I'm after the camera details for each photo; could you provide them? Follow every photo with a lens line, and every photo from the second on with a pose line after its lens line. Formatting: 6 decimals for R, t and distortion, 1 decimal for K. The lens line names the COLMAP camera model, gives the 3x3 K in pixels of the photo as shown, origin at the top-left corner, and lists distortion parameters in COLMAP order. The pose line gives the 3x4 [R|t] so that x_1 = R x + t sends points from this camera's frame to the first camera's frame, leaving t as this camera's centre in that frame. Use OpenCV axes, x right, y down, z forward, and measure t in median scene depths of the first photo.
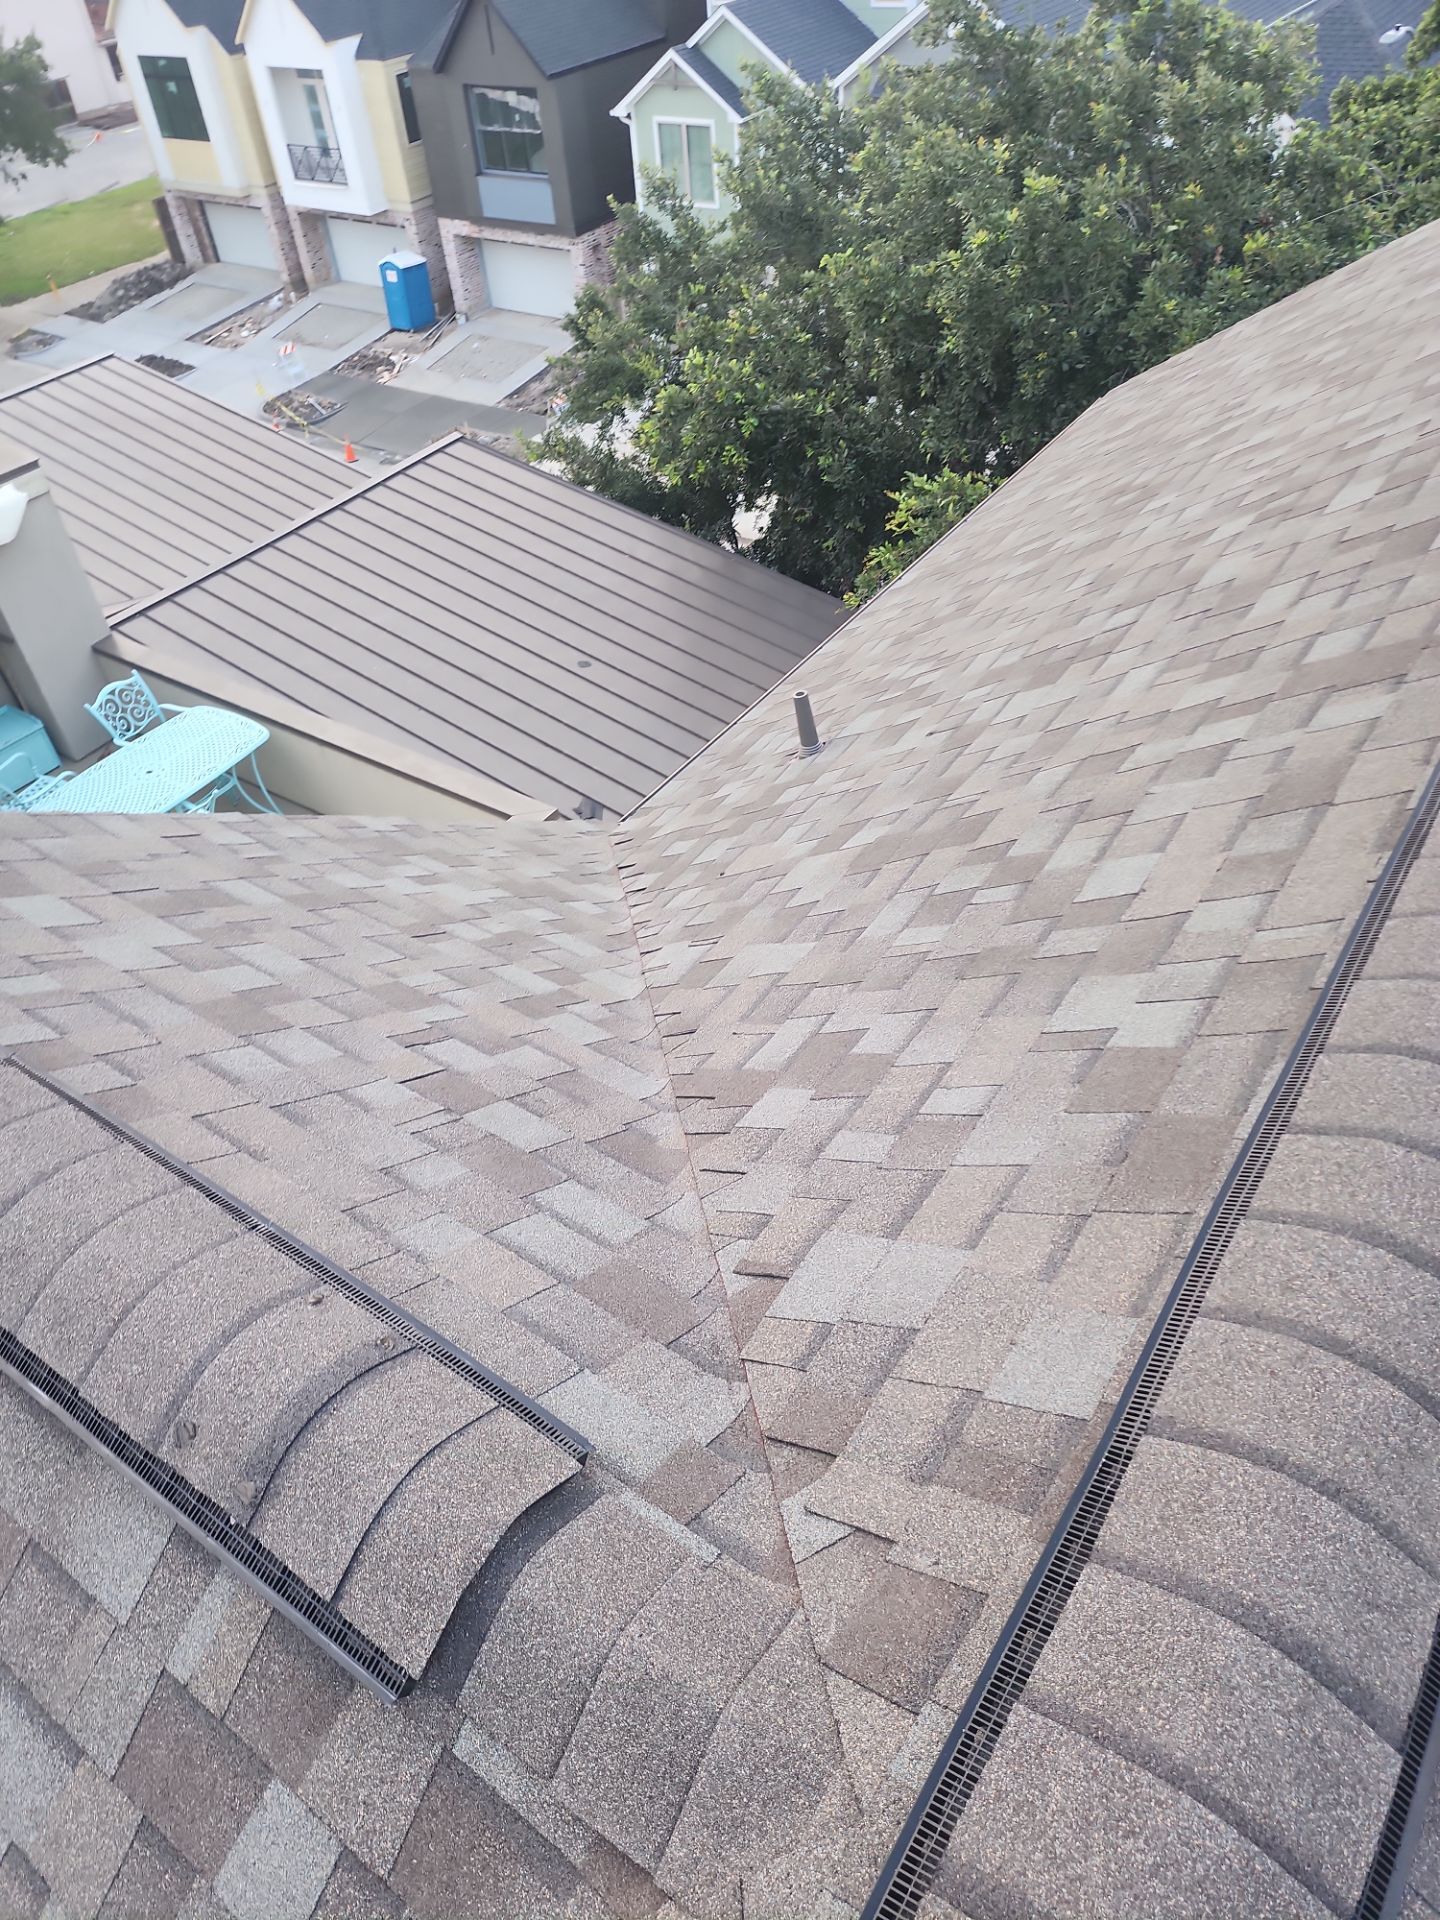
lens RADIAL K [[1270.3, 0, 701.5], [0, 1270.3, 967.4], [0, 0, 1]] dist [0.079316, -0.065852]
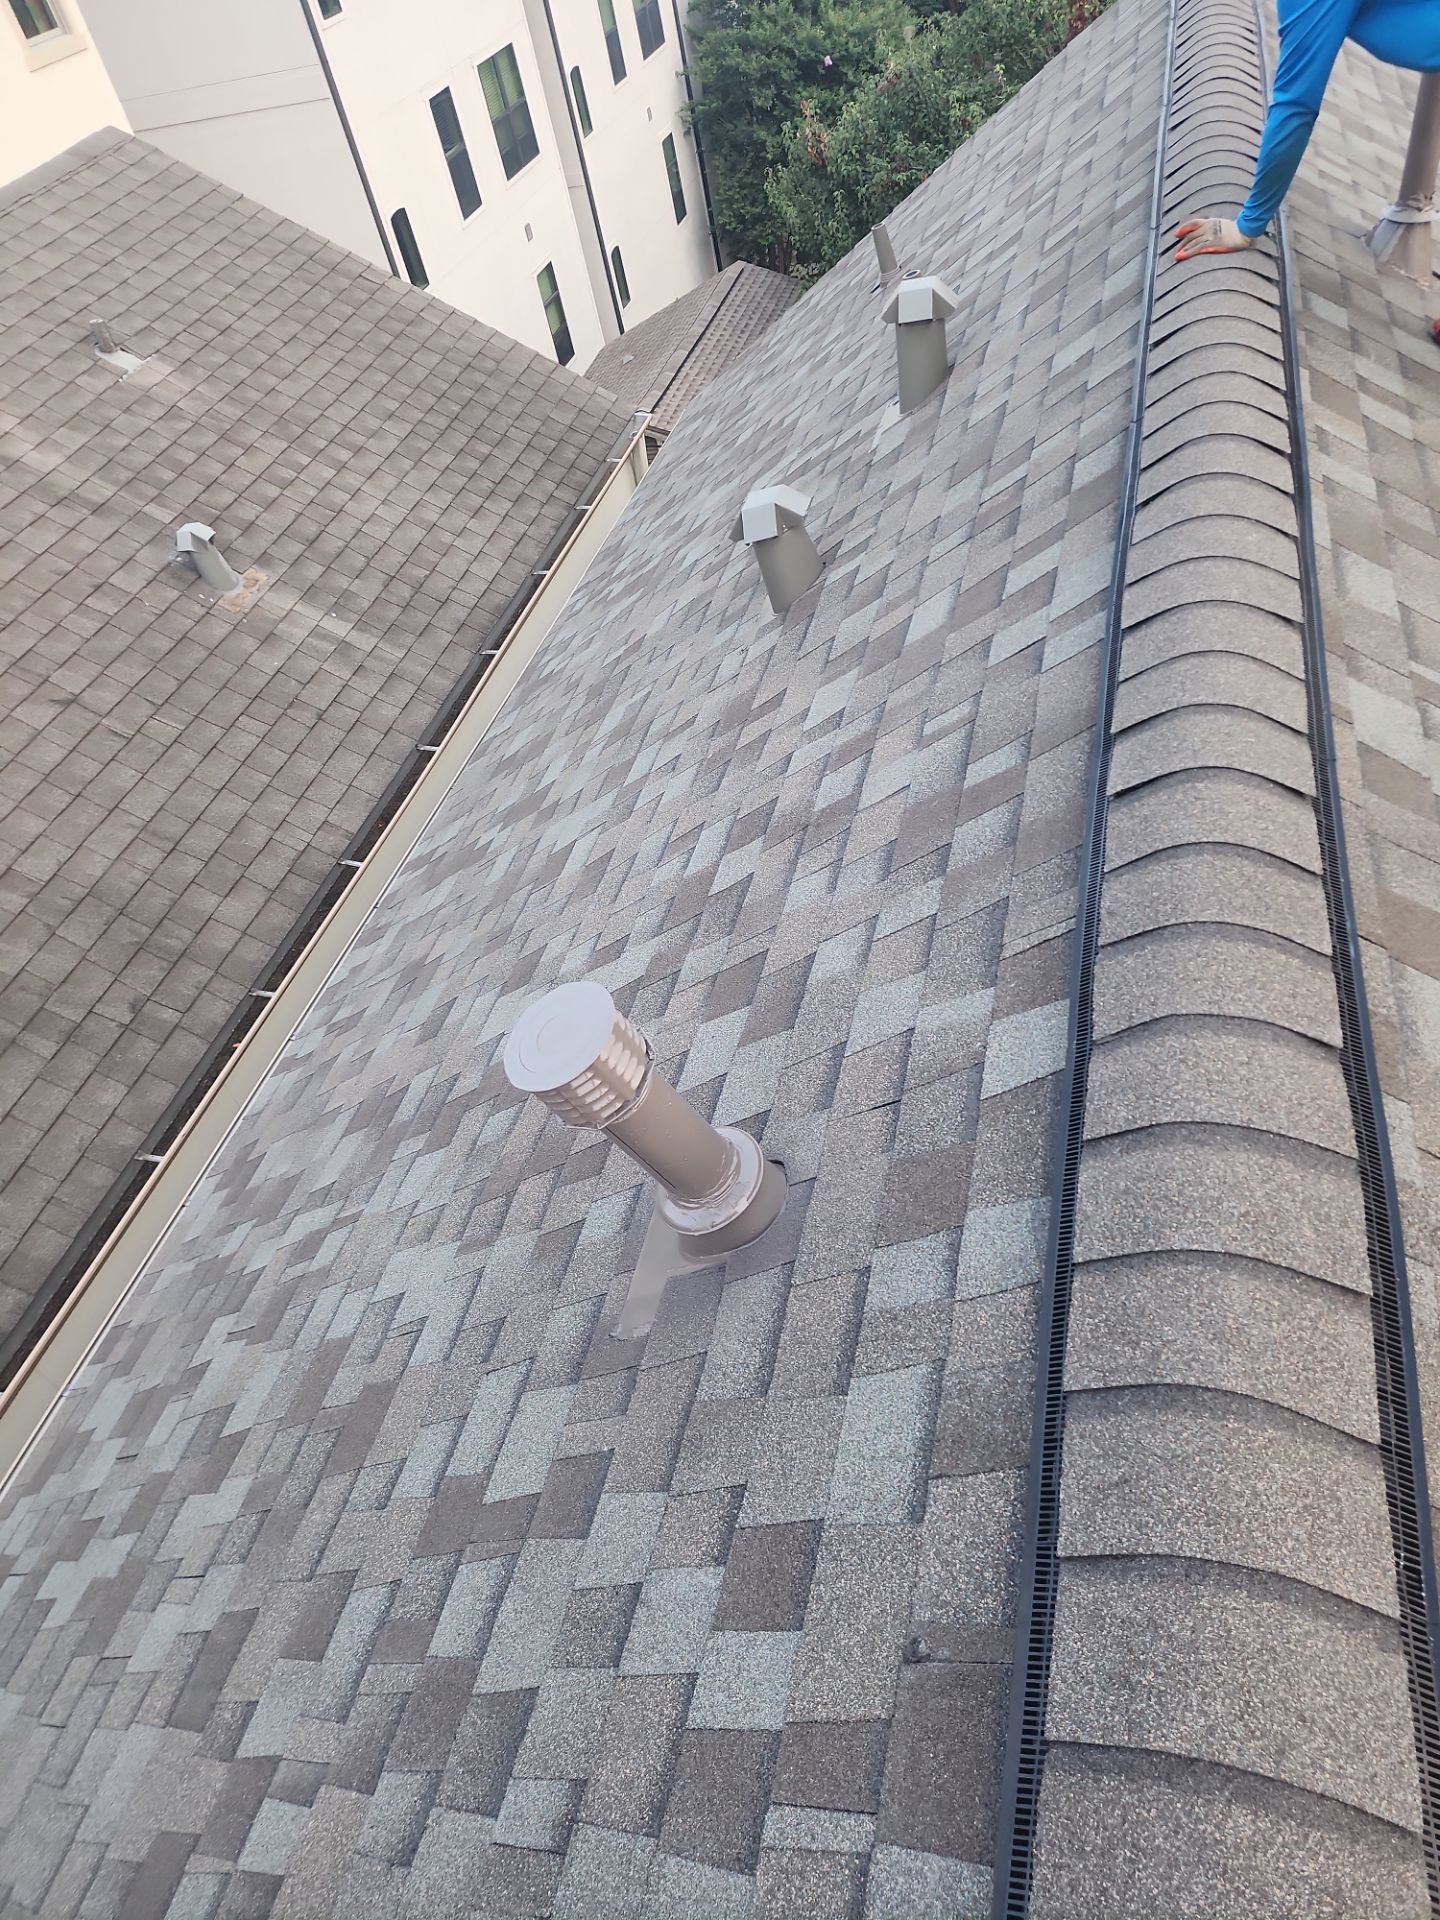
lens RADIAL K [[1270.3, 0, 718.1], [0, 1270.3, 938.4], [0, 0, 1]] dist [0.079316, -0.065852]
pose [[-0.904021, 0.420919, -0.074655, 0.484024], [-0.040128, 0.090308, 0.995105, -0.382772], [0.425600, 0.902592, -0.064750, 0.373674]]
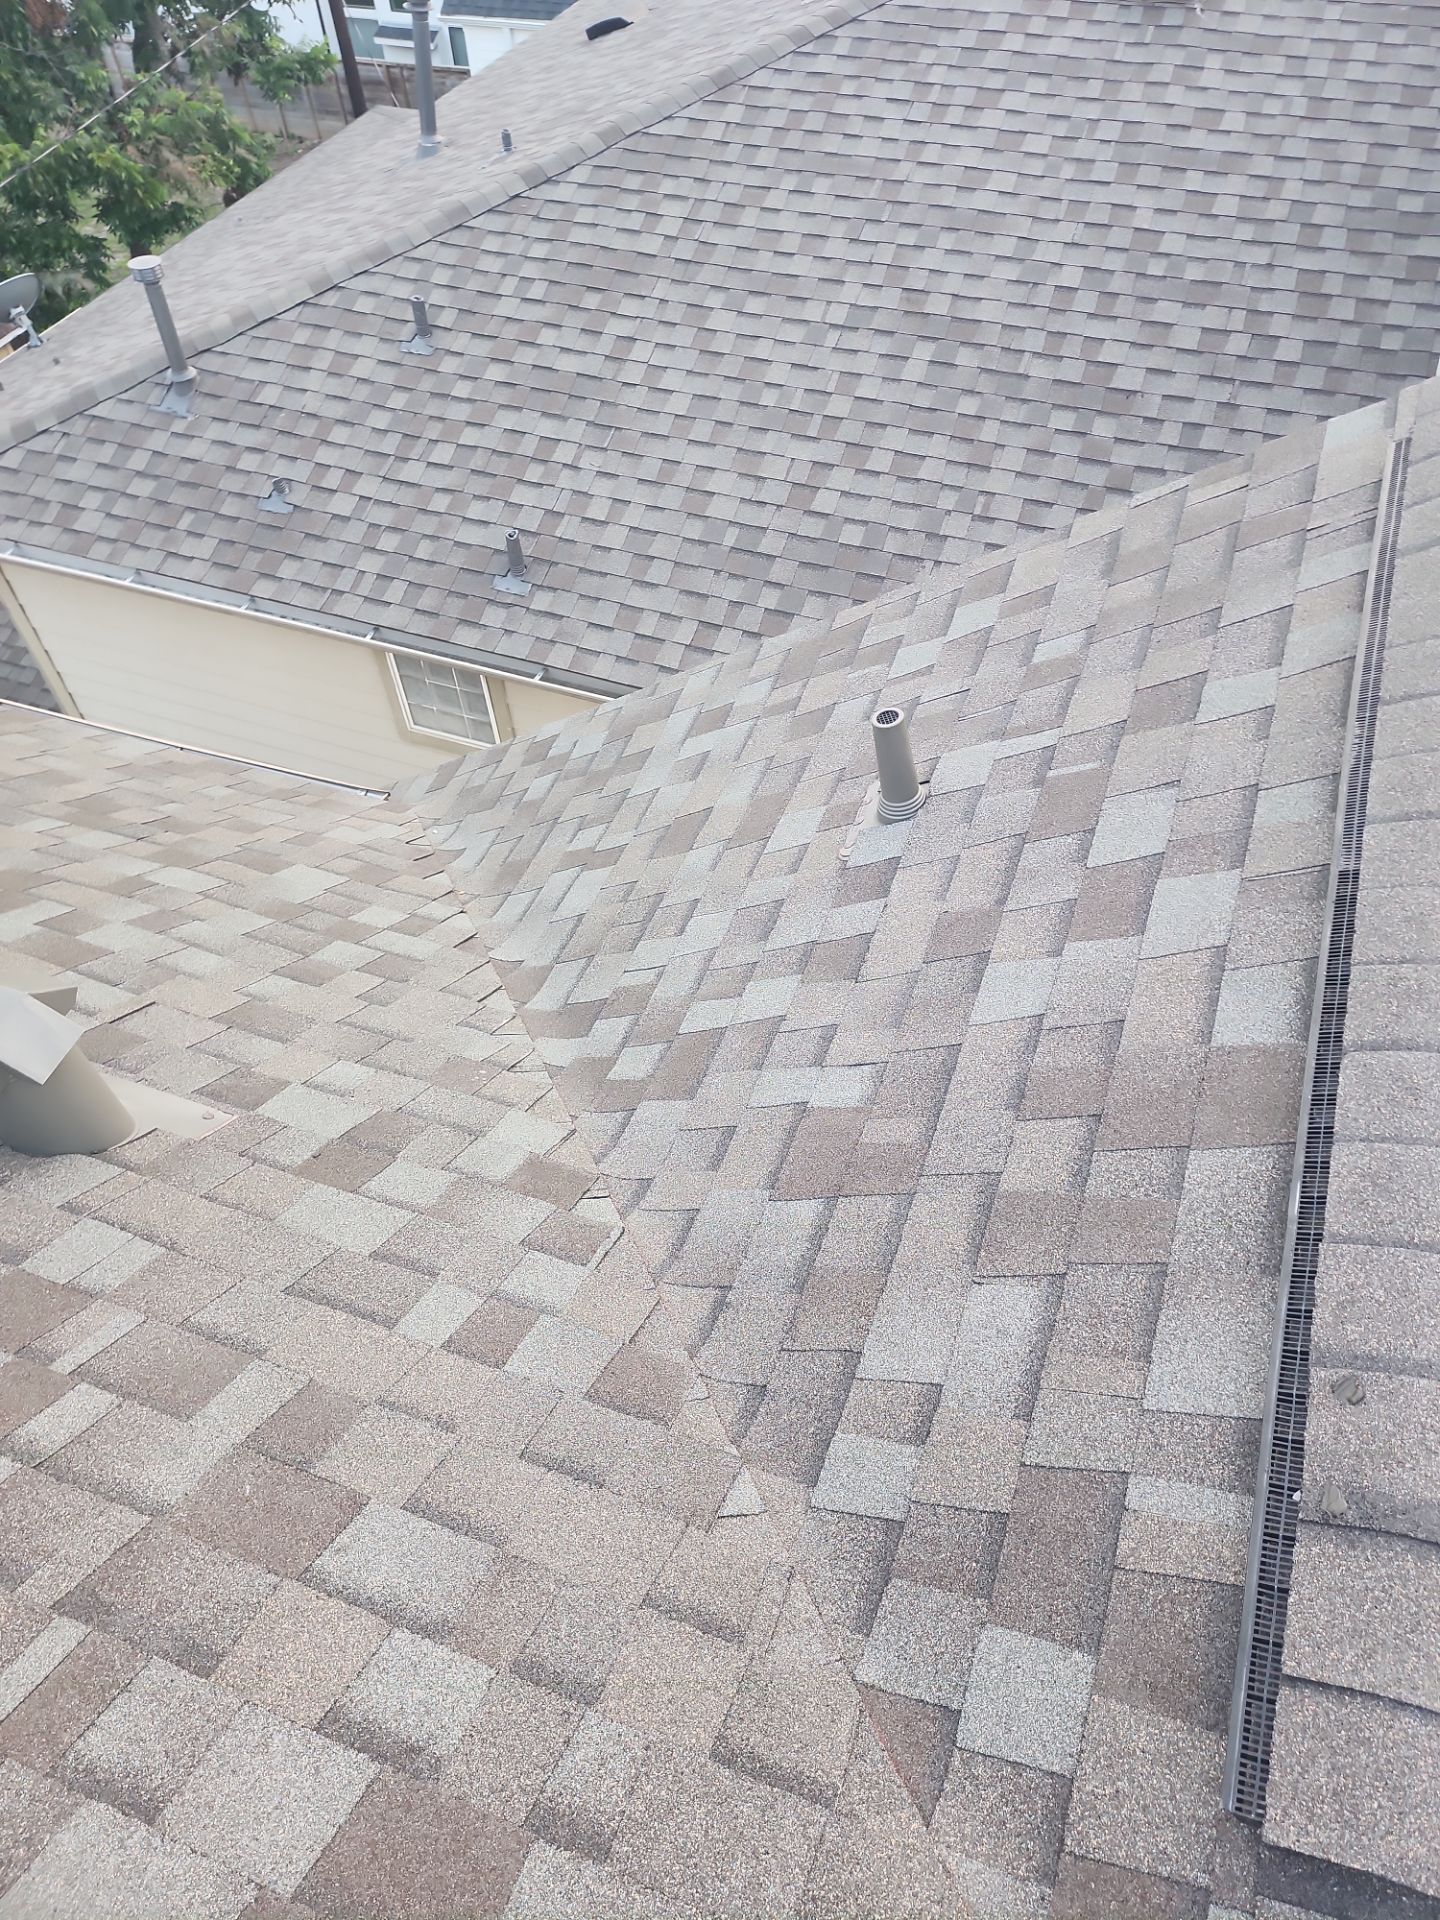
lens RADIAL K [[1270.3, 0, 753.1], [0, 1270.3, 949.0], [0, 0, 1]] dist [0.079316, -0.065852]
pose [[0.253916, 0.784280, -0.566067, -0.224946], [-0.653927, 0.570423, 0.496988, 0.019986], [0.712676, 0.243973, 0.657701, 0.065605]]
